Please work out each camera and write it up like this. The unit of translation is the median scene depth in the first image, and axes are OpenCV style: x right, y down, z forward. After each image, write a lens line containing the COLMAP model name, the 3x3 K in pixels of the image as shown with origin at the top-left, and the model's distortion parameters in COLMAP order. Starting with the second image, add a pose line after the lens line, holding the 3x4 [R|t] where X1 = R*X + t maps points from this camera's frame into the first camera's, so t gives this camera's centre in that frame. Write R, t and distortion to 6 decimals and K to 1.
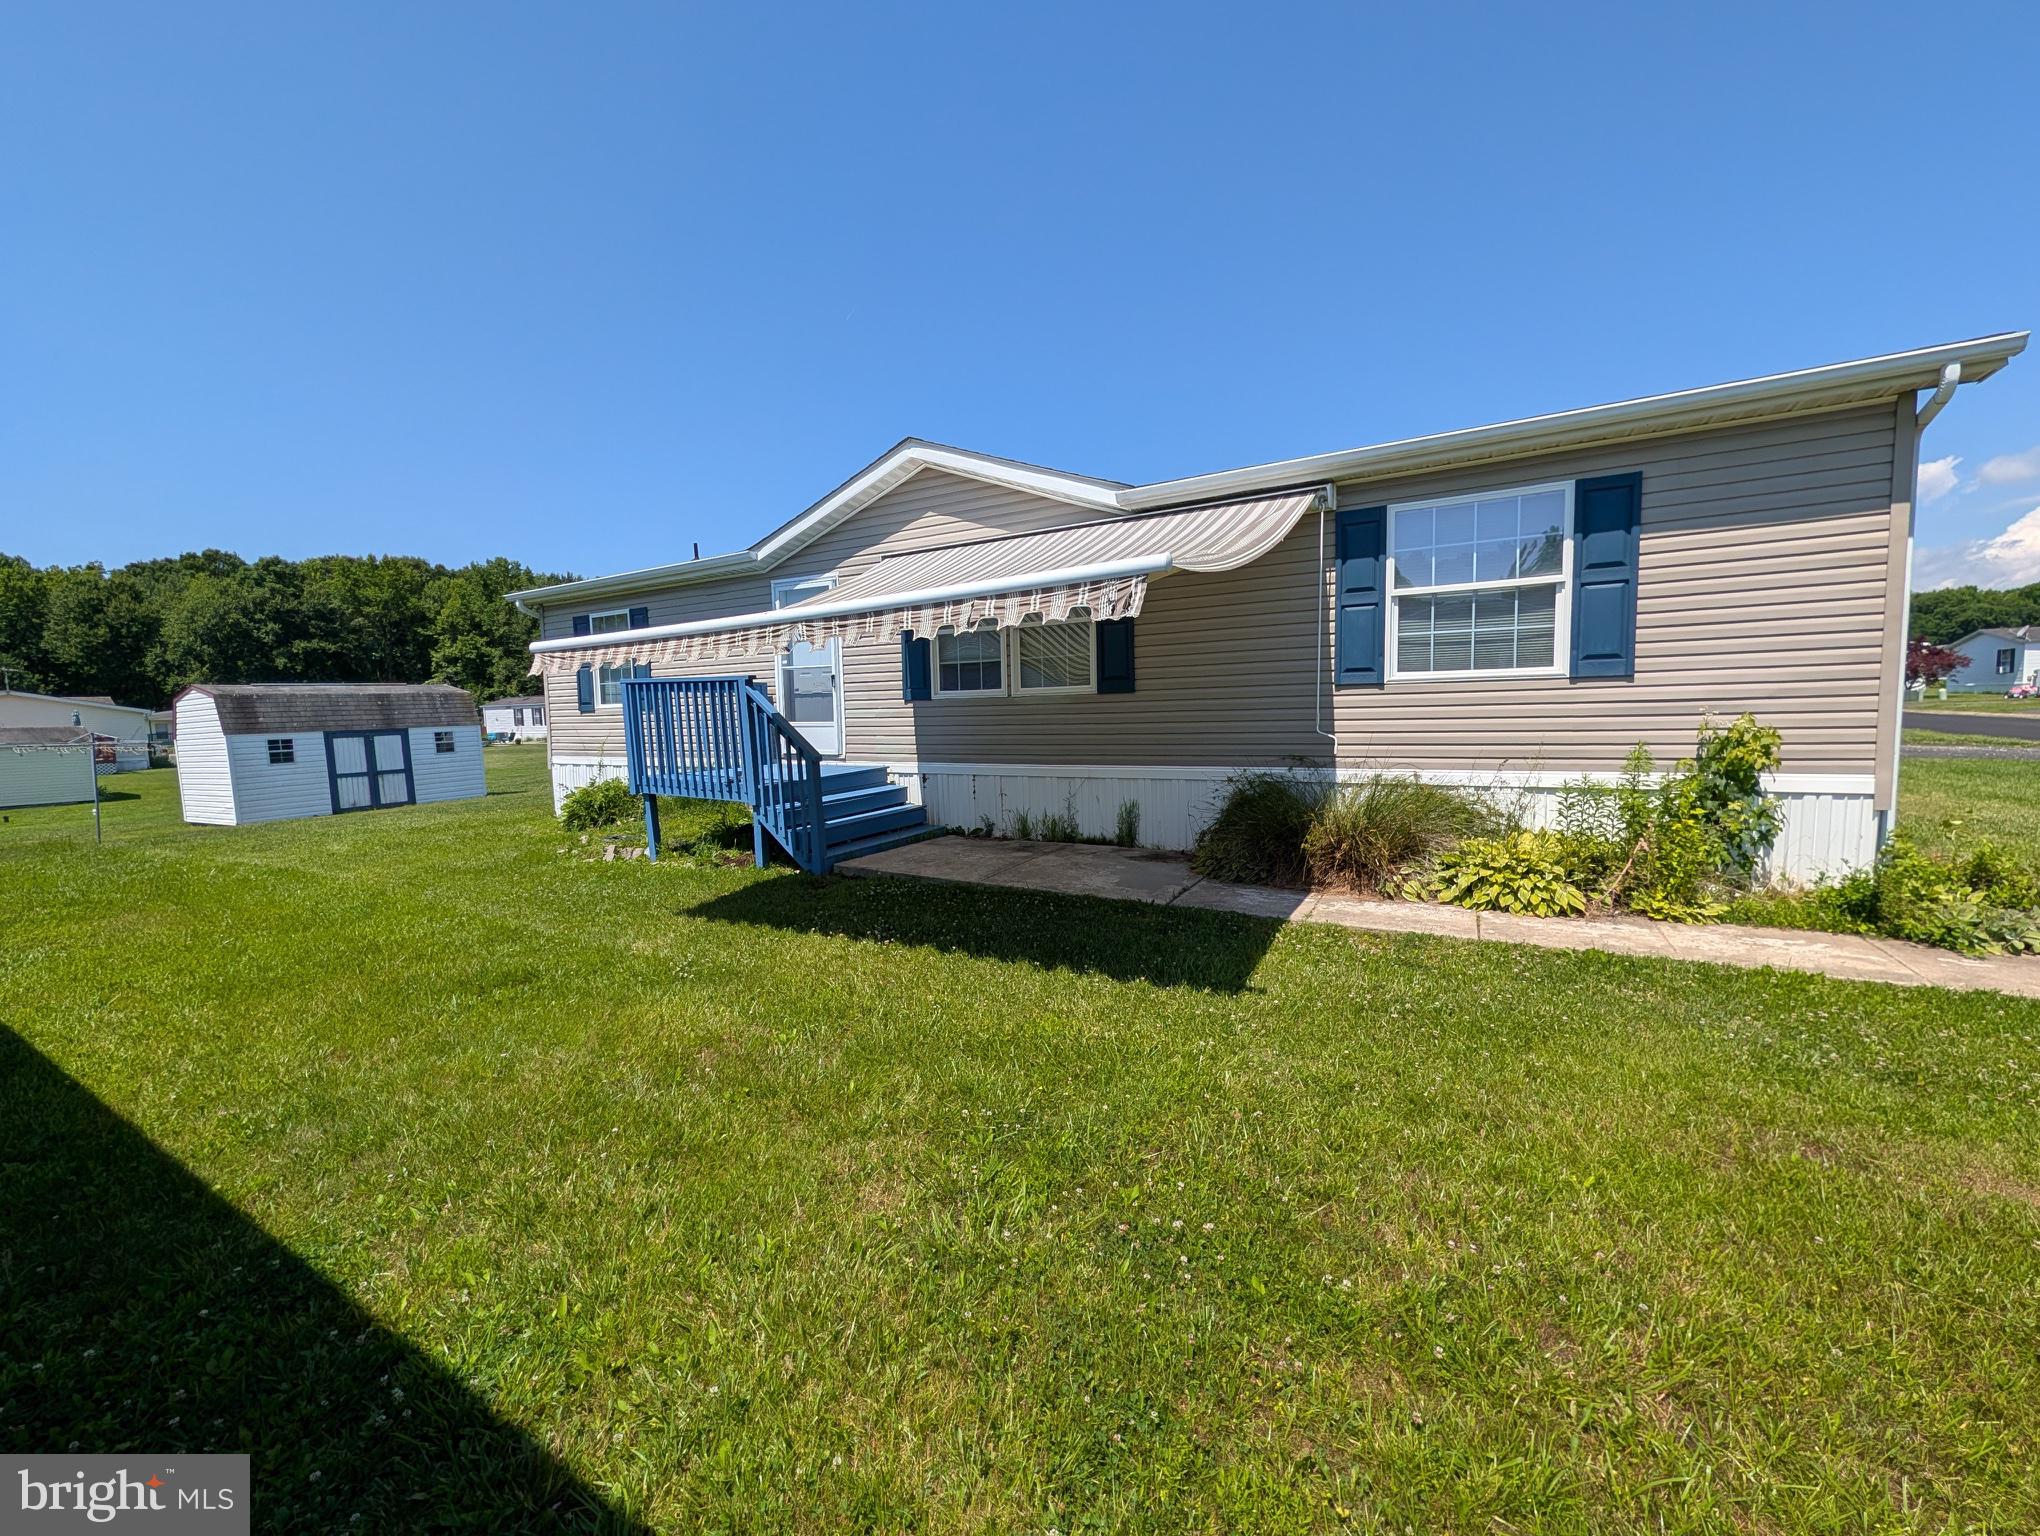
lens RADIAL K [[783.1, 0, 1023.1], [0, 783.1, 774.4], [0, 0, 1]] dist [-0.000406, 0.000627]
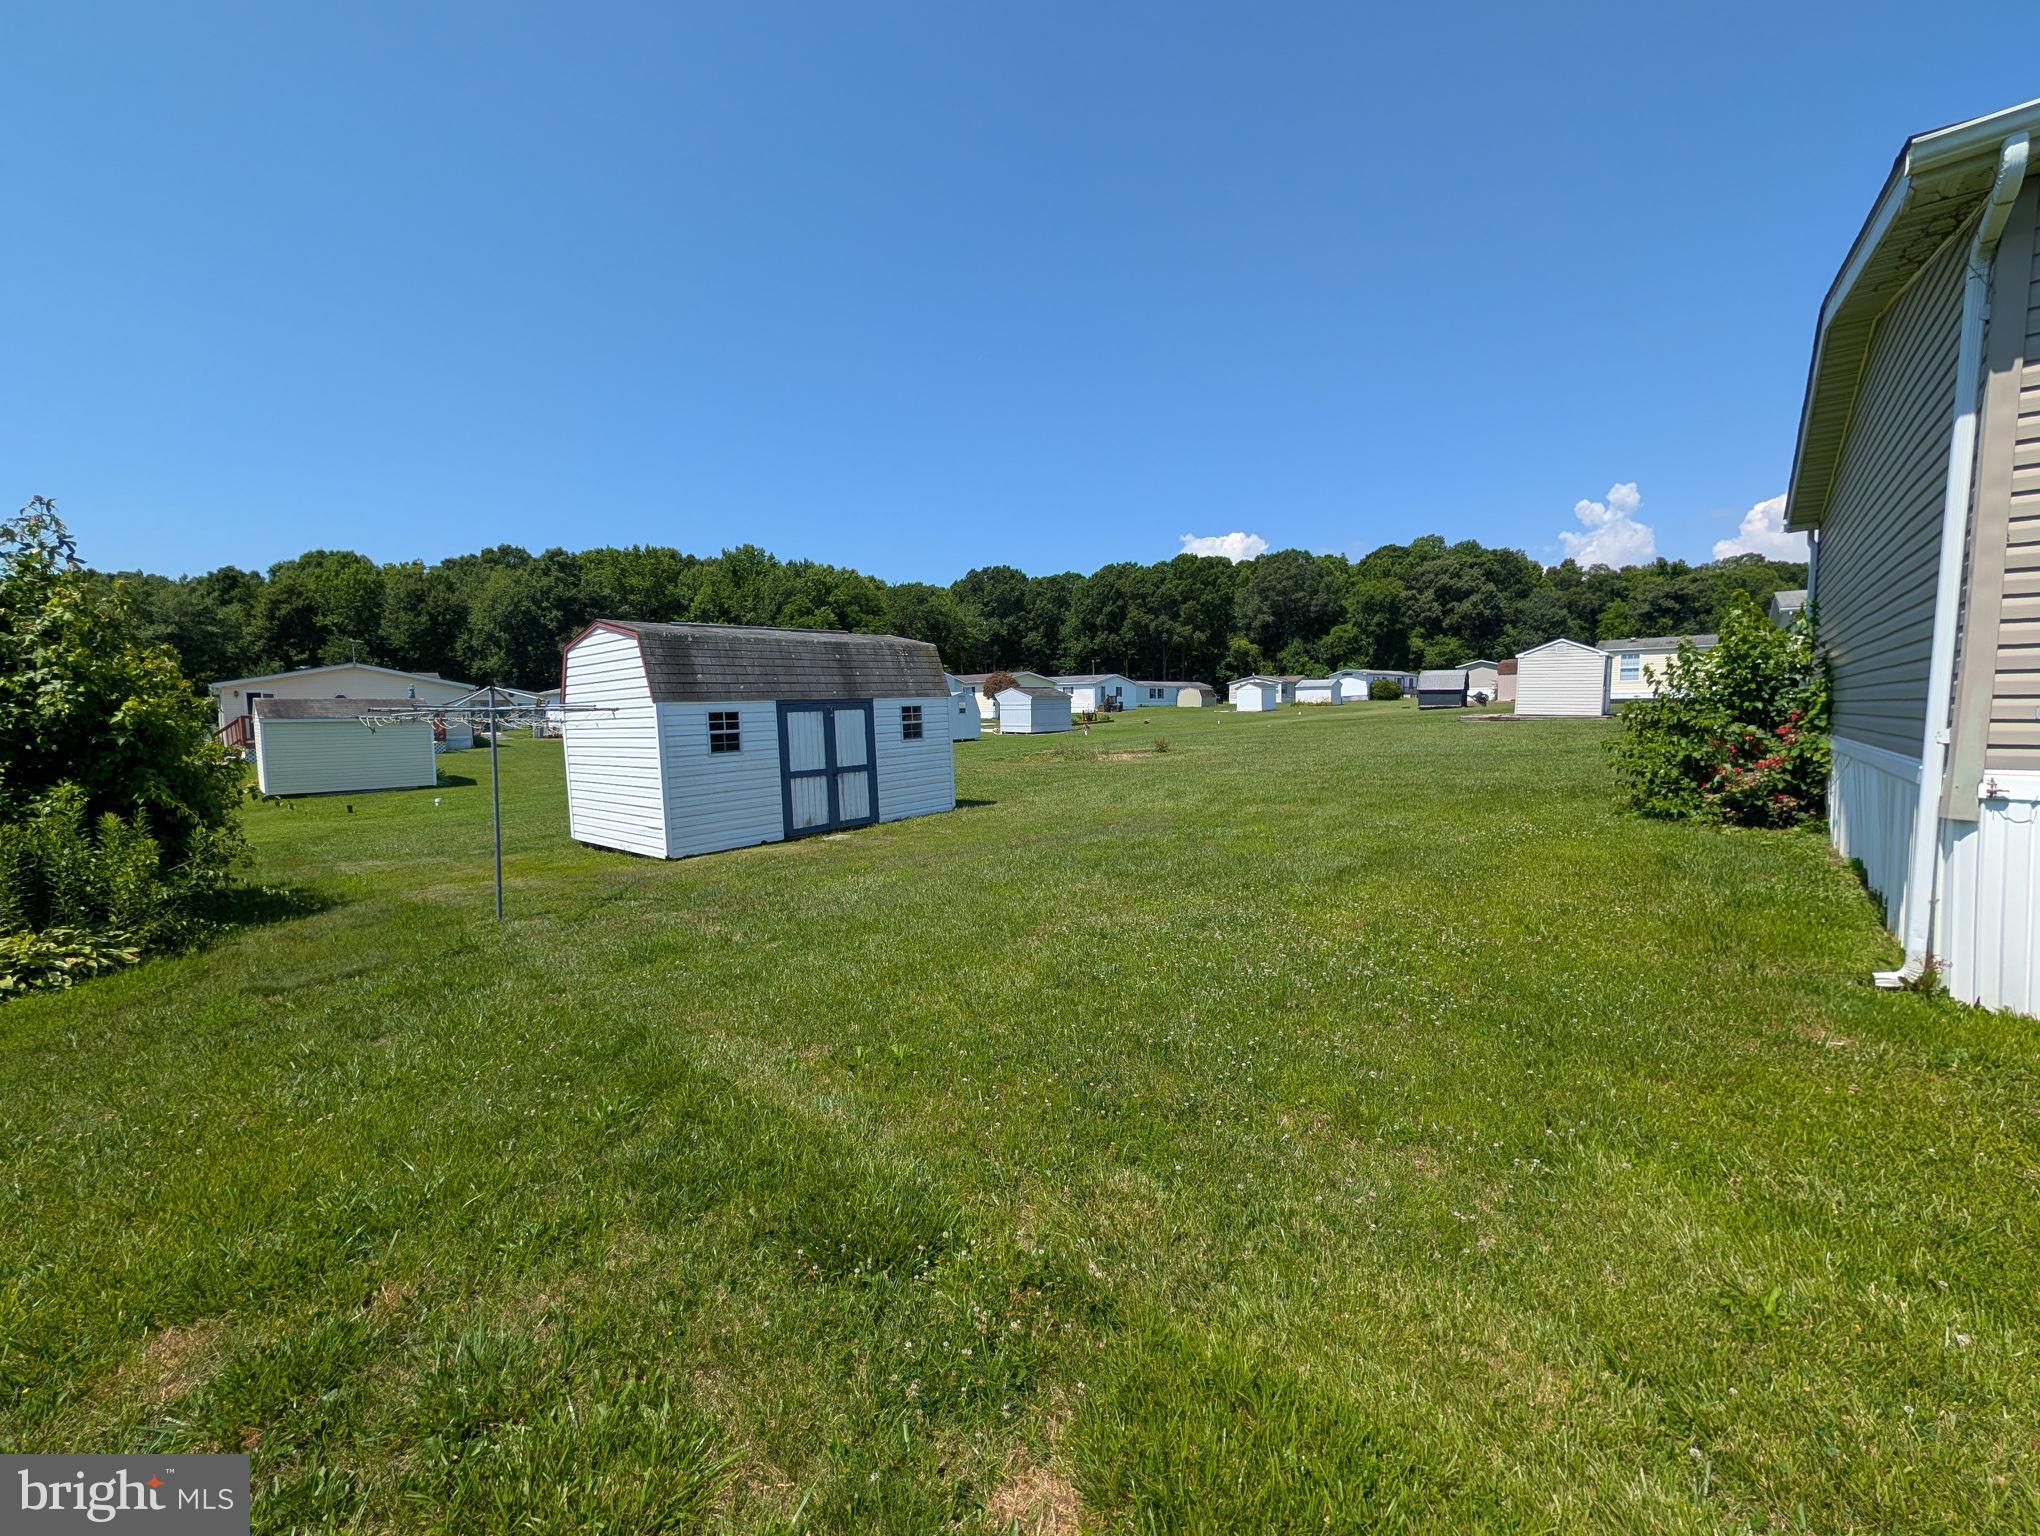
lens RADIAL K [[783.1, 0, 1025.5], [0, 783.1, 776.2], [0, 0, 1]] dist [-0.000406, 0.000627]
pose [[0.978880, 0.029862, -0.202245, -0.628189], [-0.027425, 0.999514, 0.014842, -0.011860], [0.202590, -0.008982, 0.979223, 0.485960]]
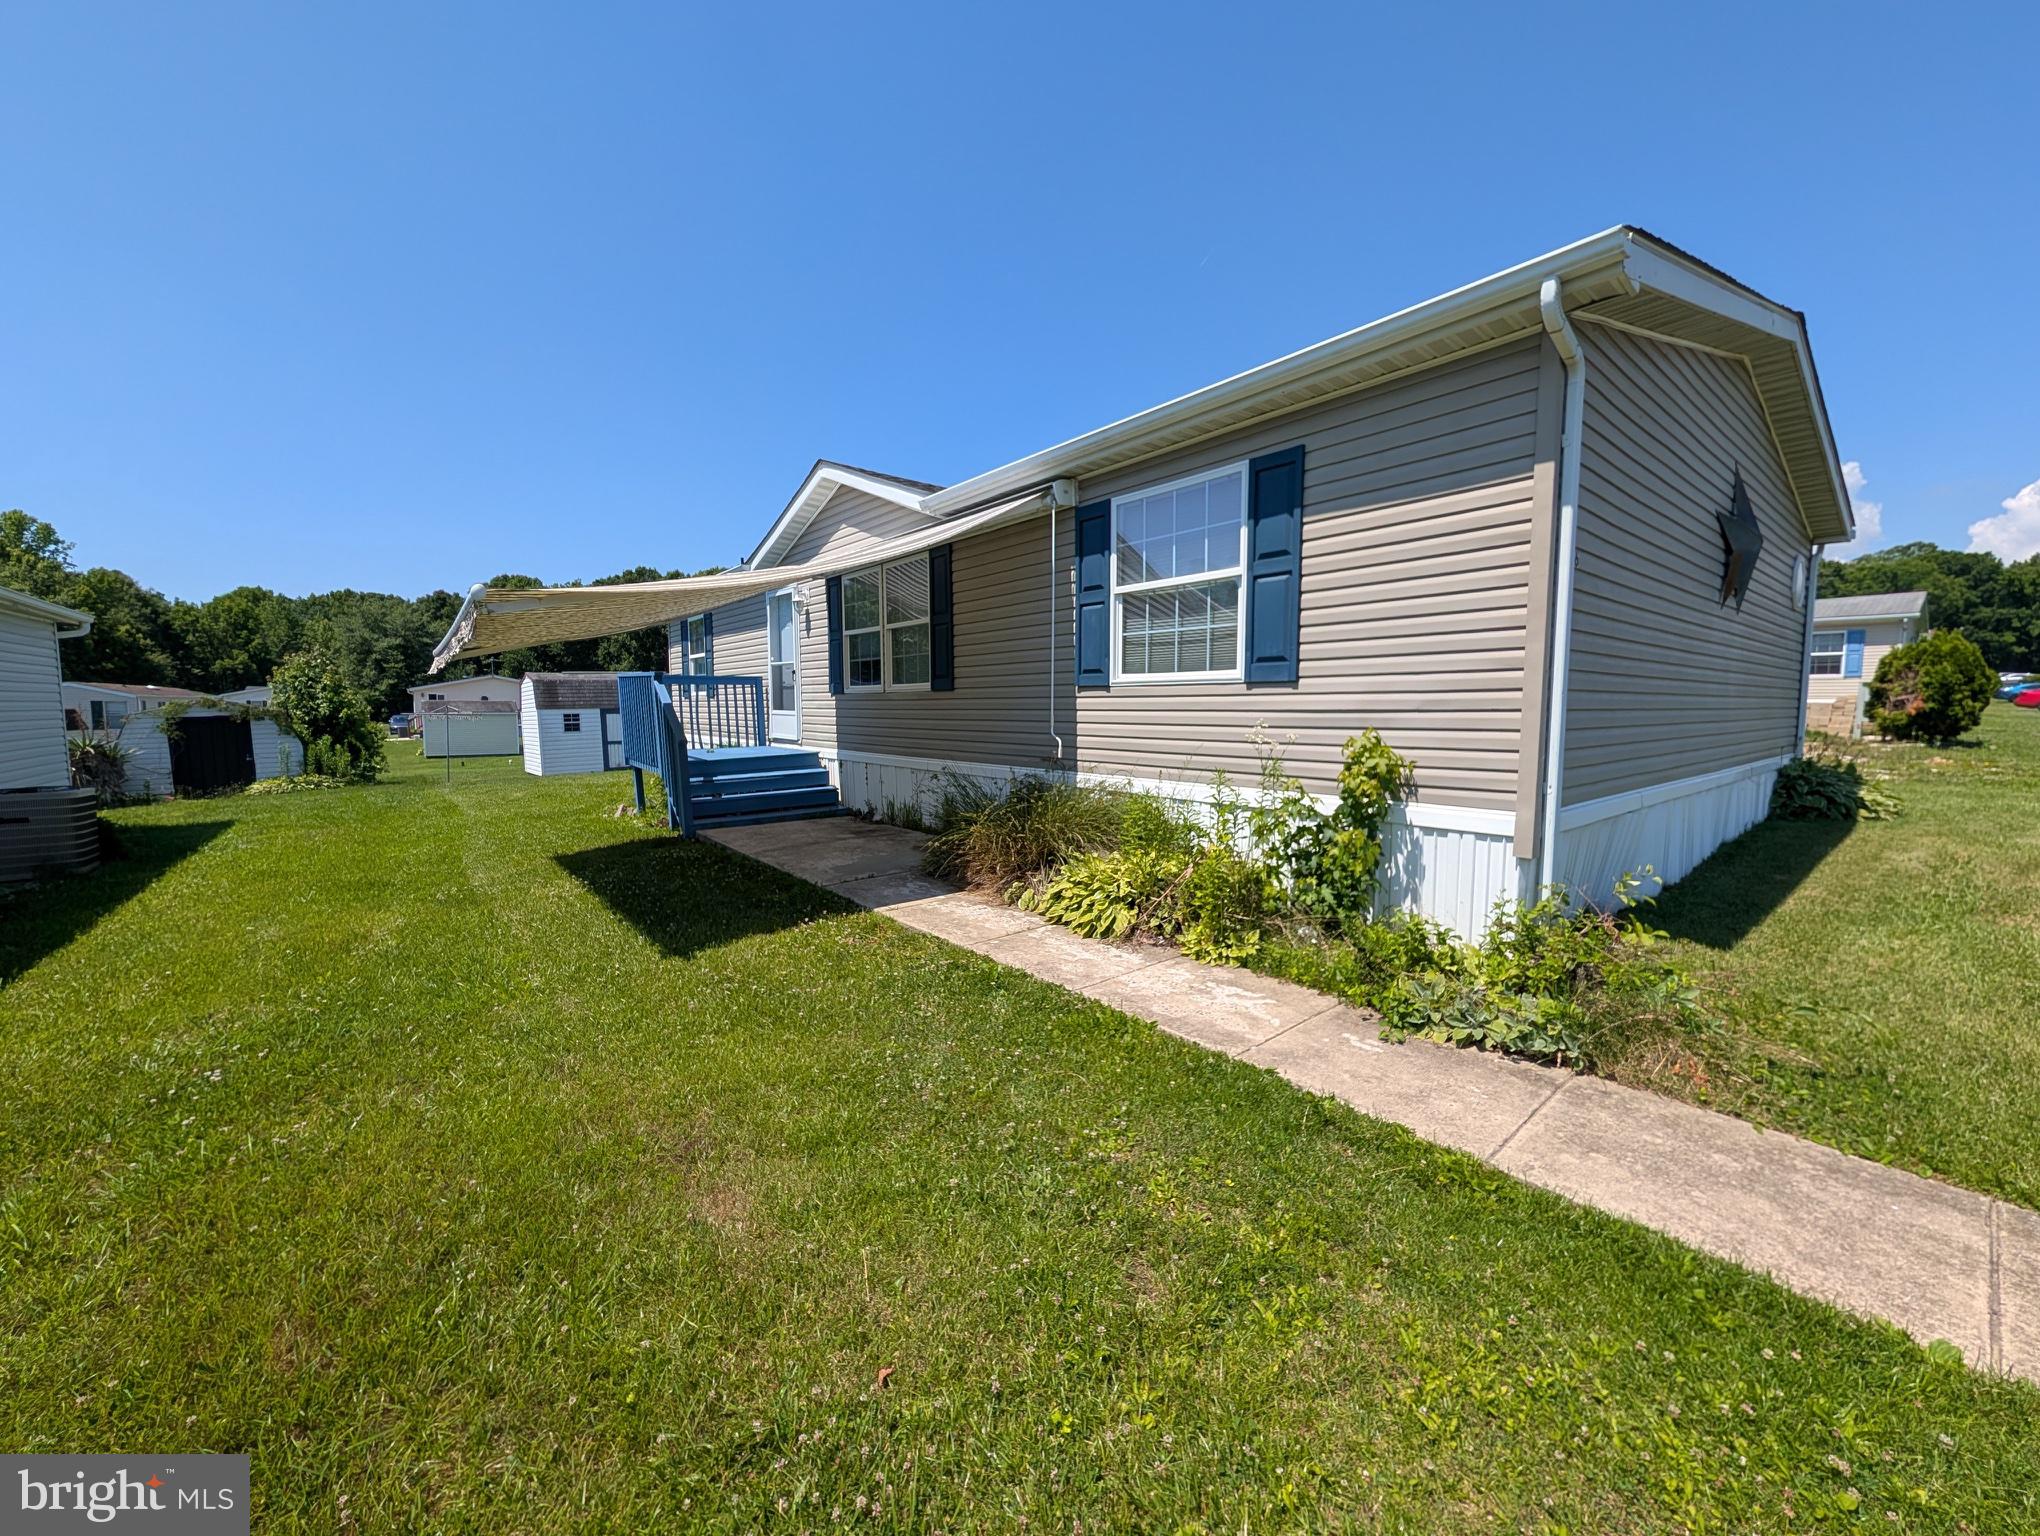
lens RADIAL K [[783.1, 0, 1021.9], [0, 783.1, 777.2], [0, 0, 1]] dist [-0.000406, 0.000627]
pose [[0.932257, 0.054765, -0.357629, 0.263445], [-0.048690, 0.998476, 0.025976, -0.009065], [0.358506, -0.006804, 0.933503, 0.025976]]
